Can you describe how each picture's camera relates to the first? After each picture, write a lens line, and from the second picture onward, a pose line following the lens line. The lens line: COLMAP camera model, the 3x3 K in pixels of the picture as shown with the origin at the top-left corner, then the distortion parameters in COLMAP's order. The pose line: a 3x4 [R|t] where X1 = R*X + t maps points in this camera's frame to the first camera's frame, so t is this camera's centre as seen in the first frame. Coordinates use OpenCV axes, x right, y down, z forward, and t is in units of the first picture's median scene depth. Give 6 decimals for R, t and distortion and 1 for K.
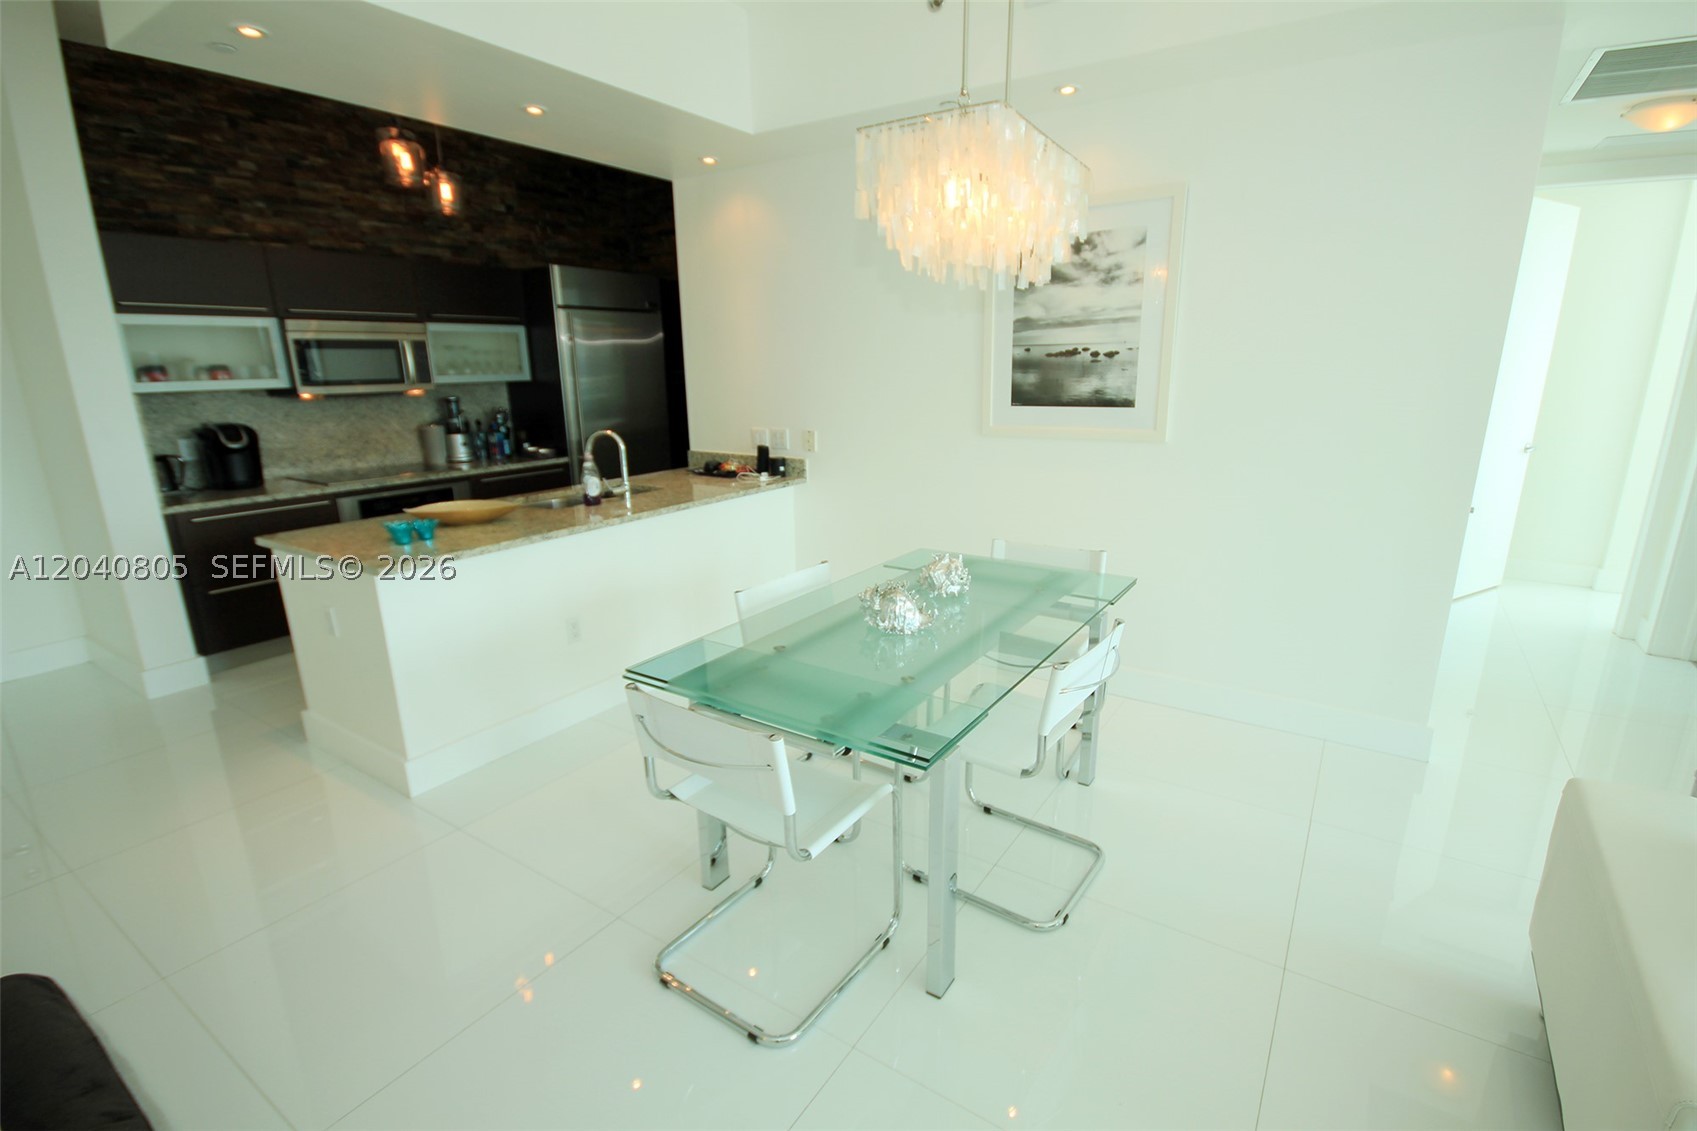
lens RADIAL K [[782.5, 0, 856.5], [0, 782.5, 574.2], [0, 0, 1]] dist [0.007784, -0.010392]
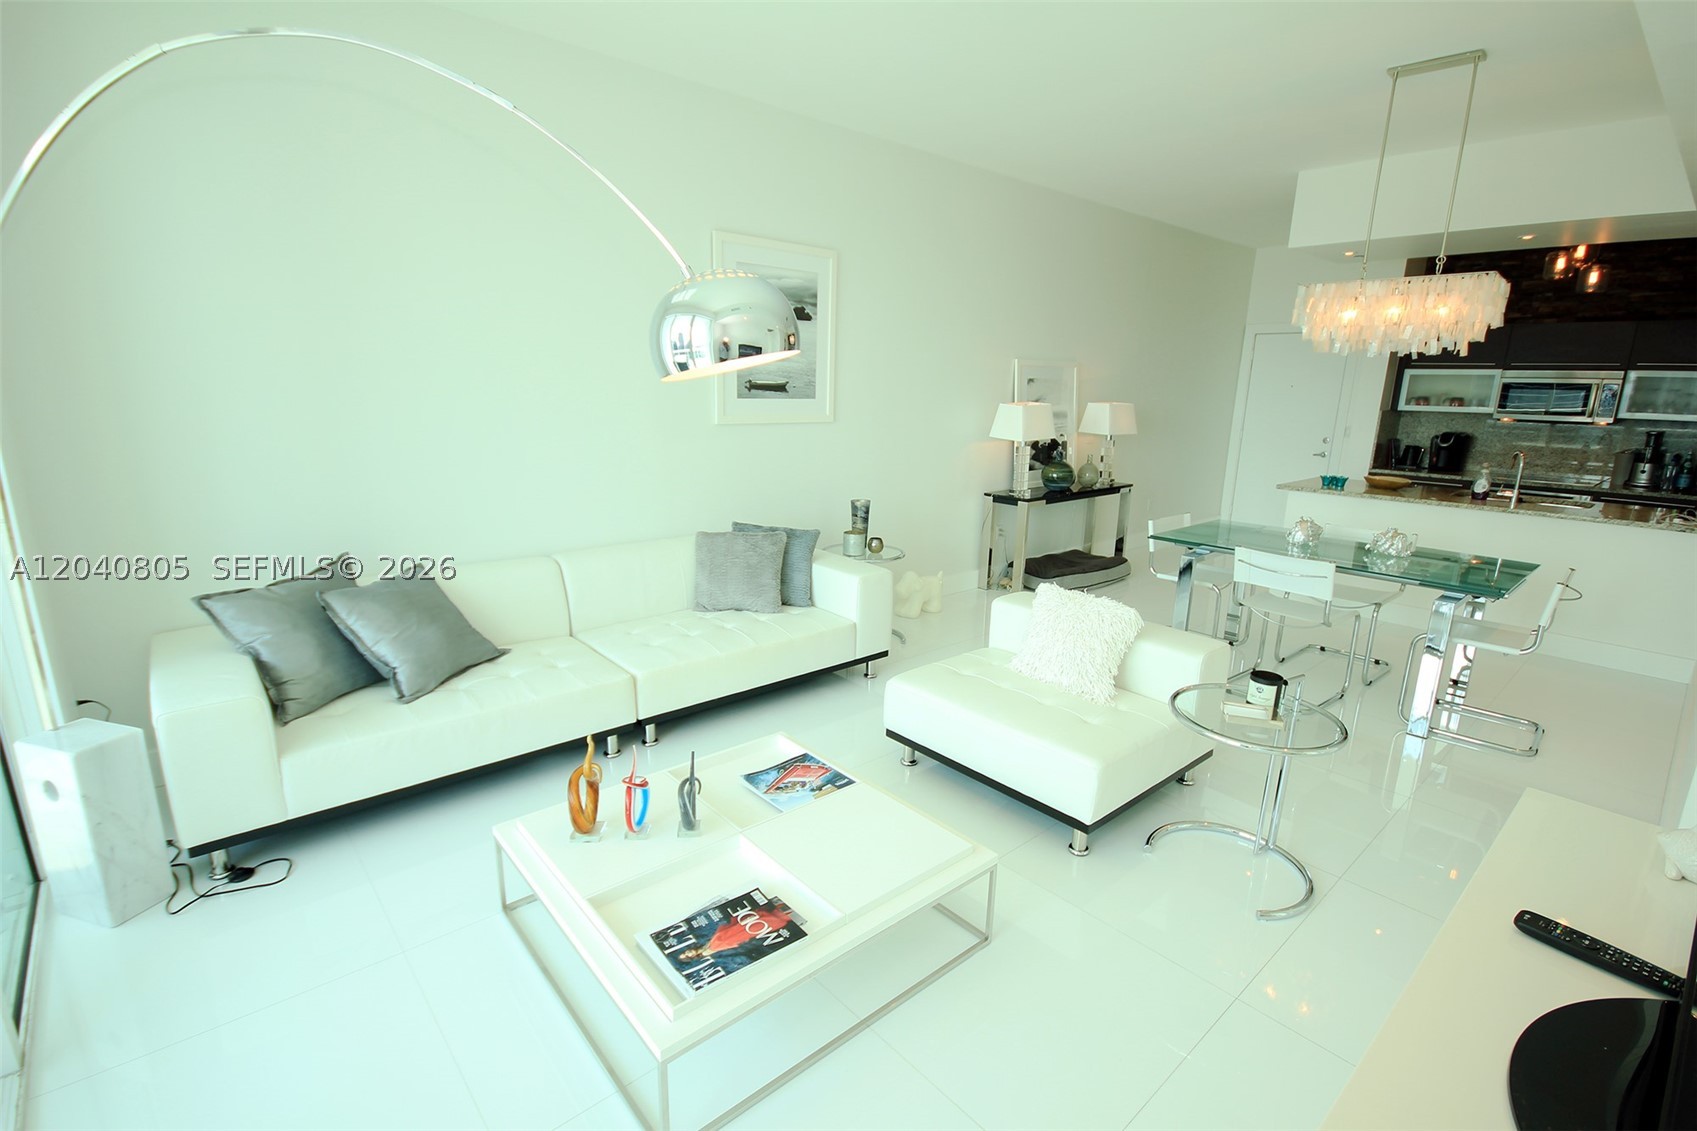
lens RADIAL K [[782.5, 0, 856.5], [0, 782.5, 574.2], [0, 0, 1]] dist [0.007784, -0.010392]
pose [[-0.256509, 0.234460, -0.937674, 1.181284], [-0.270216, 0.914053, 0.302474, -0.078894], [0.928001, 0.330962, -0.171108, 0.209606]]
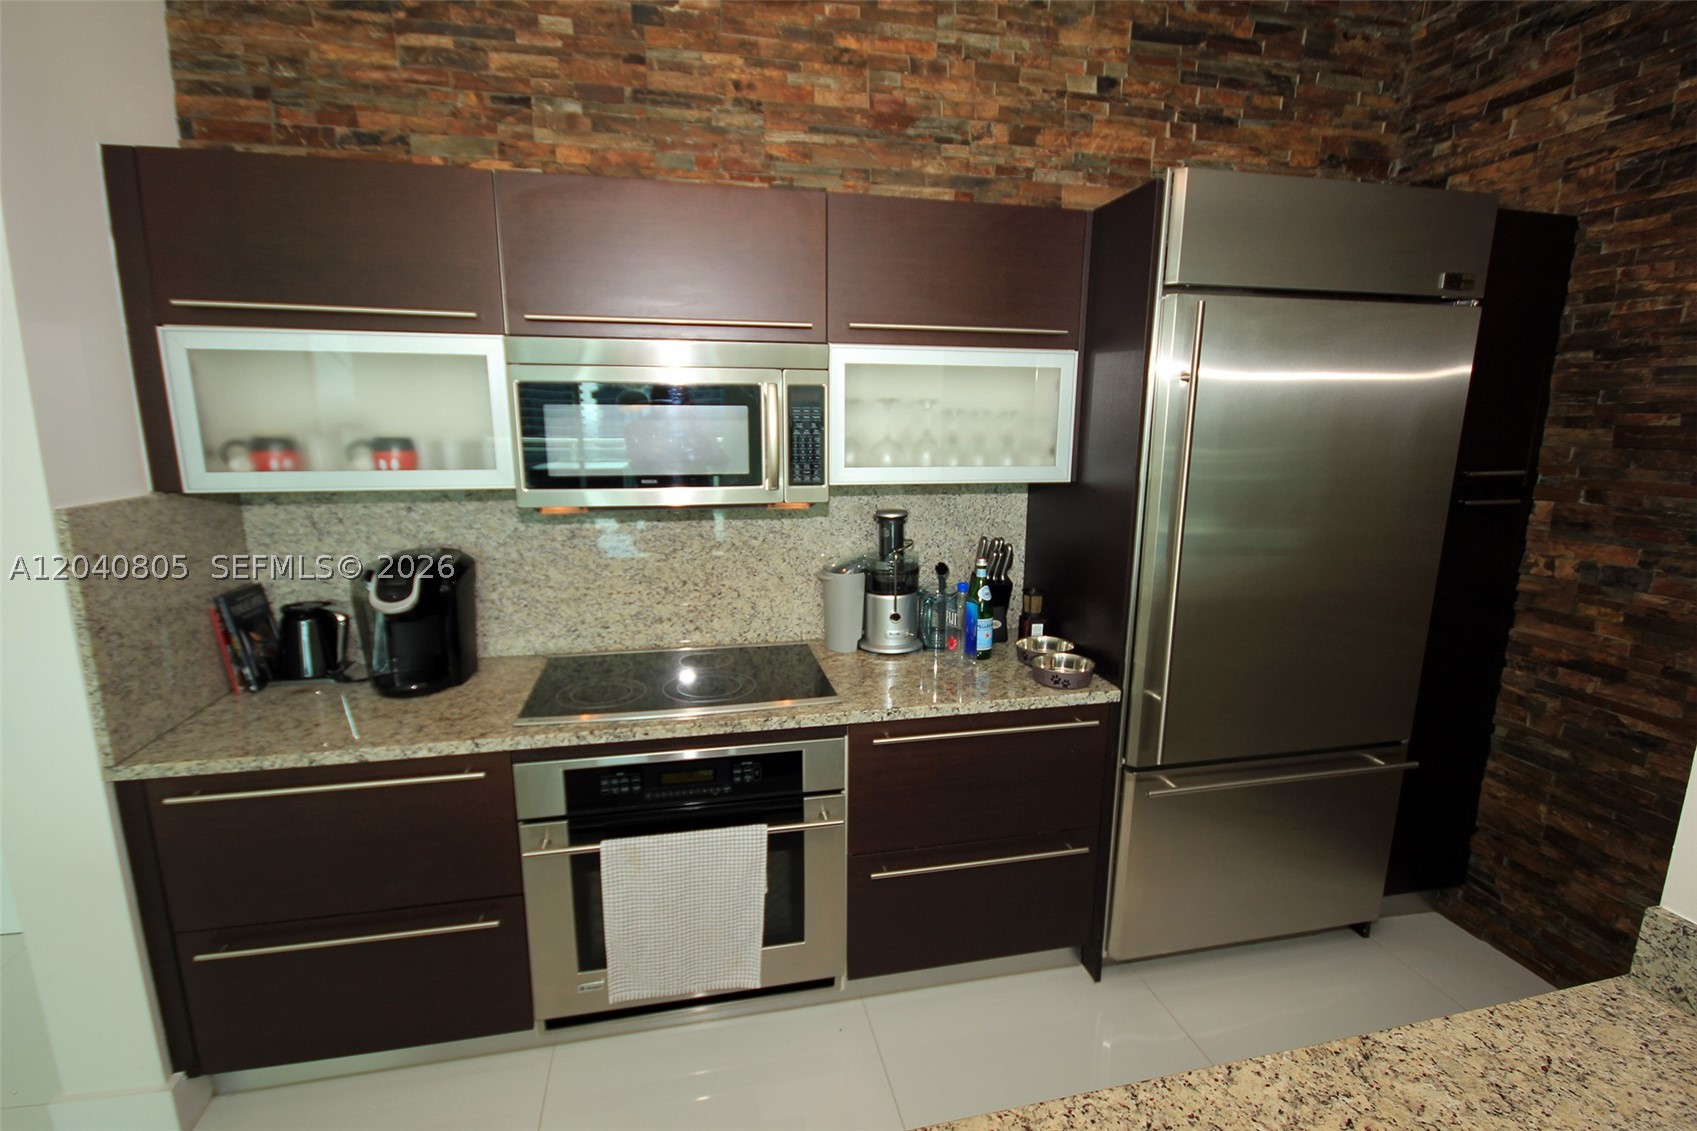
lens RADIAL K [[785.0, 0, 861.5], [0, 785.0, 585.7], [0, 0, 1]] dist [-0.003188, -0.000393]
pose [[0.722367, 0.155818, -0.673726, -0.279975], [-0.195862, 0.980488, 0.016762, -0.240710], [0.663192, 0.119849, 0.738792, 0.842825]]
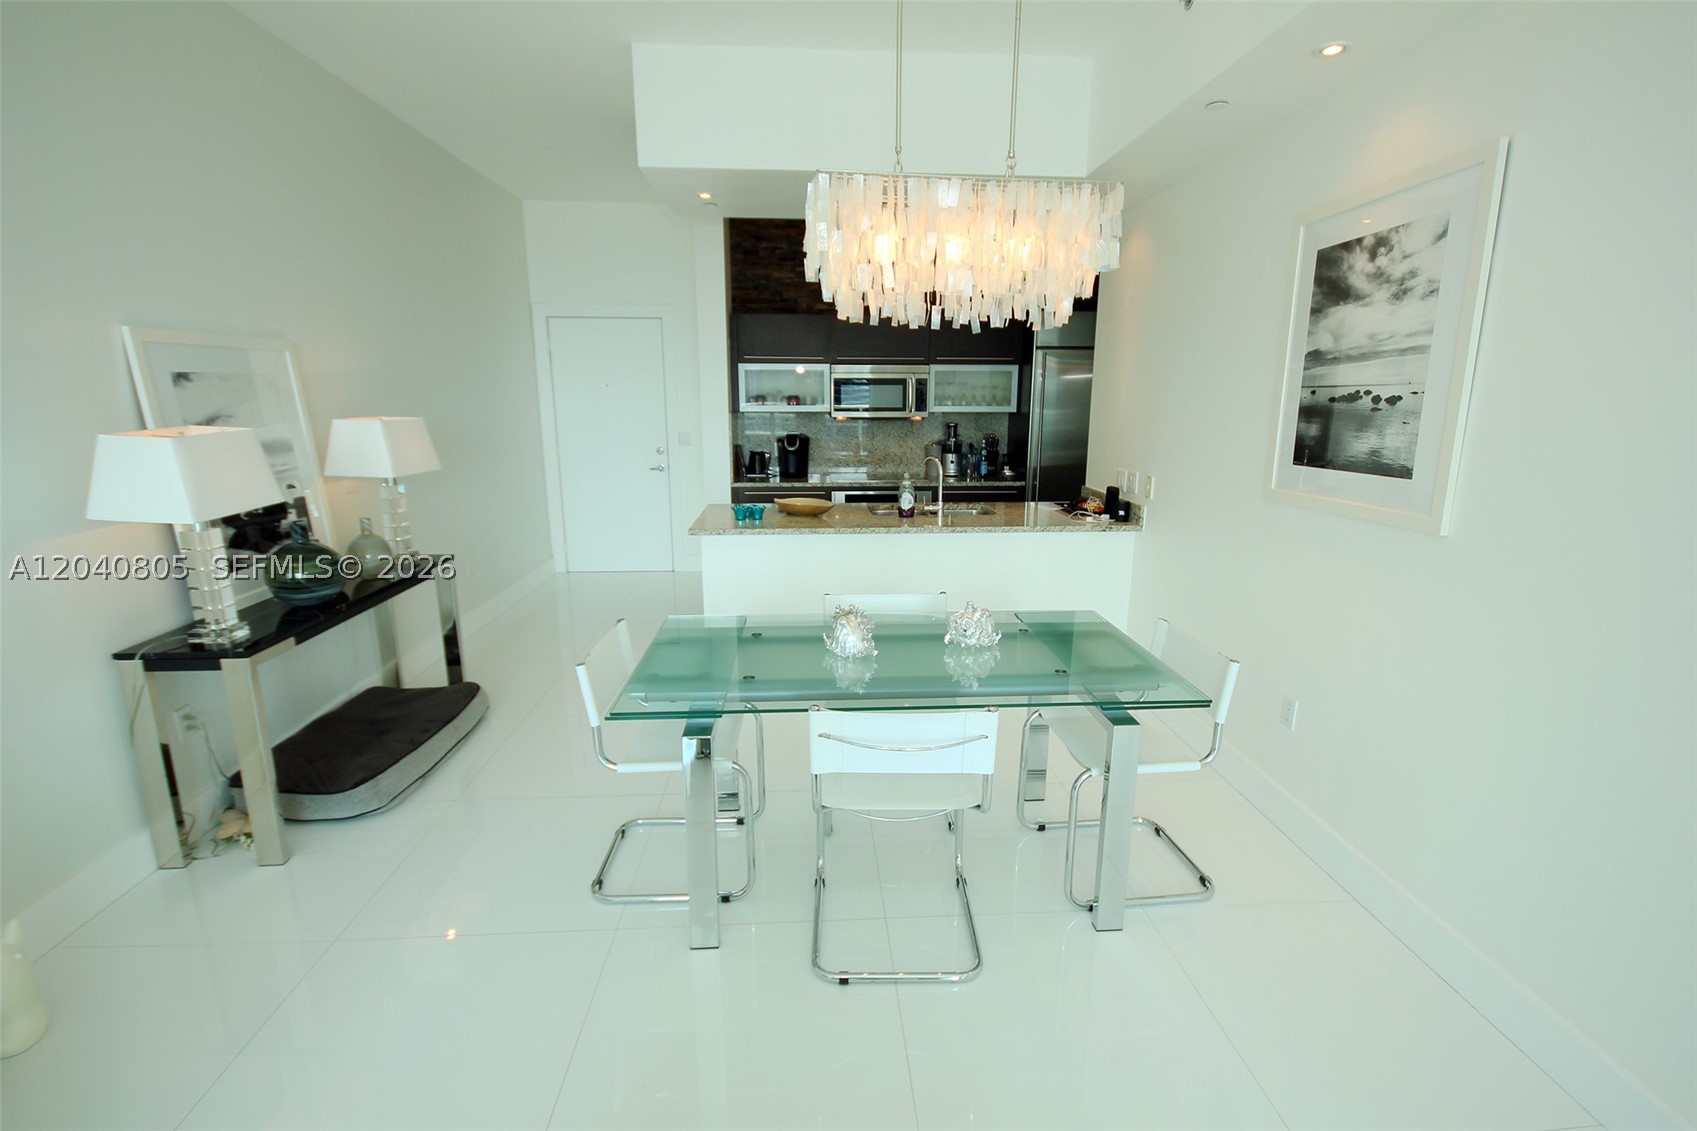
lens RADIAL K [[782.5, 0, 856.5], [0, 782.5, 574.2], [0, 0, 1]] dist [0.007784, -0.010392]
pose [[0.601753, 0.191161, -0.775468, 0.495610], [-0.218772, 0.973251, 0.070152, -0.063277], [0.768136, 0.127436, 0.627477, 0.184938]]
